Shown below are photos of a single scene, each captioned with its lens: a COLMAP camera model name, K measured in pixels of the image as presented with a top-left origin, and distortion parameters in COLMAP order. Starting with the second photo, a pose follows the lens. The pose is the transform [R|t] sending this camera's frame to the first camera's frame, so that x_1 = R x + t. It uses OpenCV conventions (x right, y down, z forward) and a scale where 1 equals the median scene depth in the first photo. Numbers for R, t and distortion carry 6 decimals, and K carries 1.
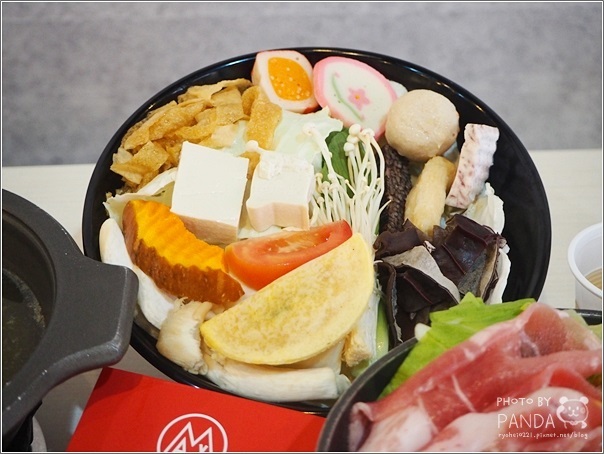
lens RADIAL K [[1126.4, 0, 305.5], [0, 1126.4, 224.6], [0, 0, 1]] dist [-0.069845, 0.000000]
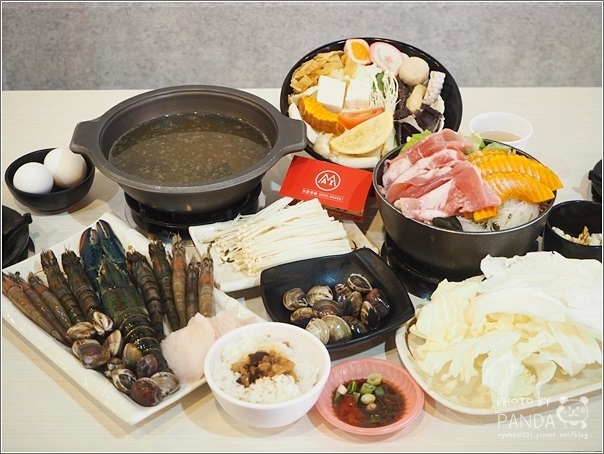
lens RADIAL K [[1126.4, 0, 303.8], [0, 1126.4, 229.1], [0, 0, 1]] dist [-0.069845, 0.000000]
pose [[0.999568, 0.024799, -0.015772, -0.094670], [-0.024157, 0.998921, 0.039658, 0.173090], [0.016738, -0.039260, 0.999089, -1.550372]]
